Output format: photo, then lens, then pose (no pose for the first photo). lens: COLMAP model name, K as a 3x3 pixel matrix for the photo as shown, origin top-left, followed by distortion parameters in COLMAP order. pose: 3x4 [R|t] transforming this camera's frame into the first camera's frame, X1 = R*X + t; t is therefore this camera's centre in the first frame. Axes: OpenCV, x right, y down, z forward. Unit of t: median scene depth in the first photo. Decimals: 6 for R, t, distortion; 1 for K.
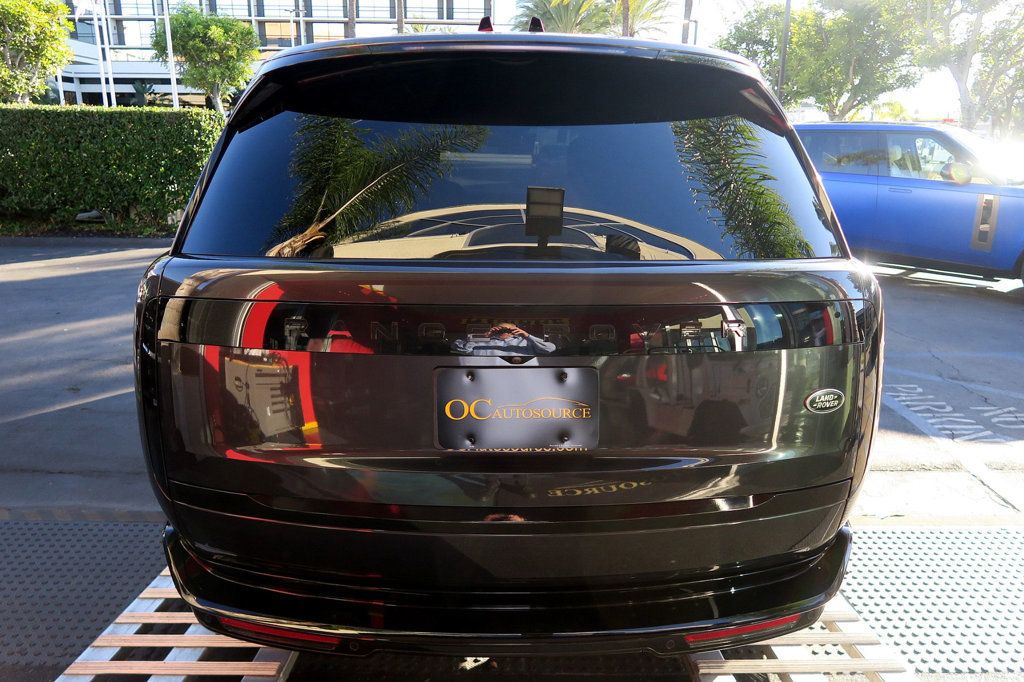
lens RADIAL K [[709.4, 0, 512.0], [0, 709.4, 341.0], [0, 0, 1]] dist [-0.019391, 0.001364]
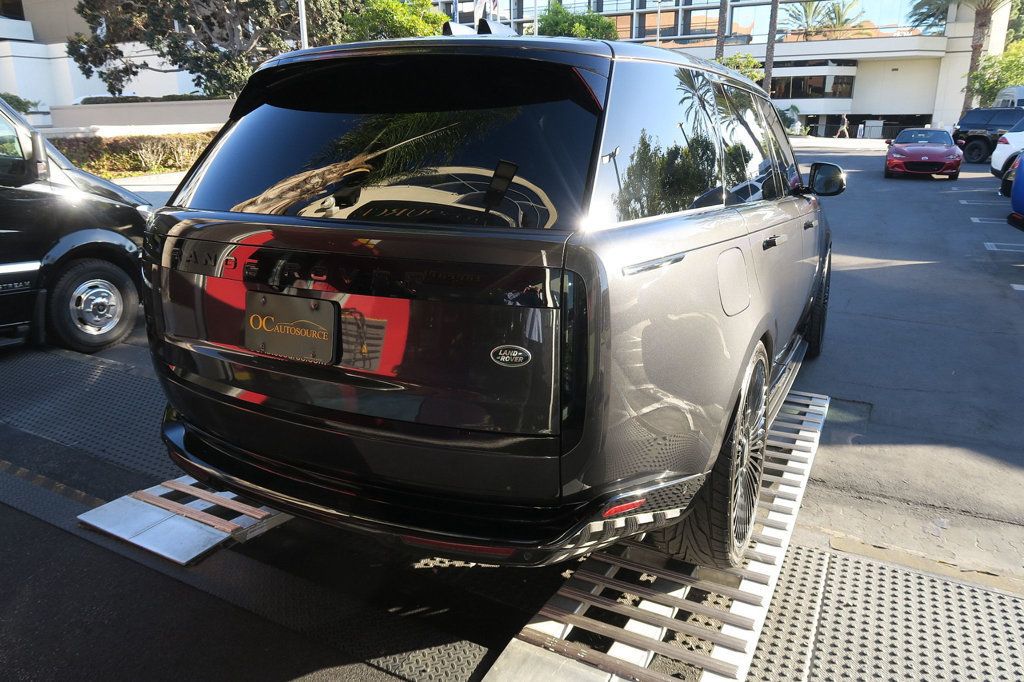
lens RADIAL K [[700.6, 0, 512.0], [0, 700.6, 341.0], [0, 0, 1]] dist [-0.001558, -0.003218]
pose [[0.876655, 0.125513, -0.464460, 0.673697], [-0.116651, 0.992017, 0.047902, 0.003948], [0.466765, 0.012186, 0.884298, 0.010795]]
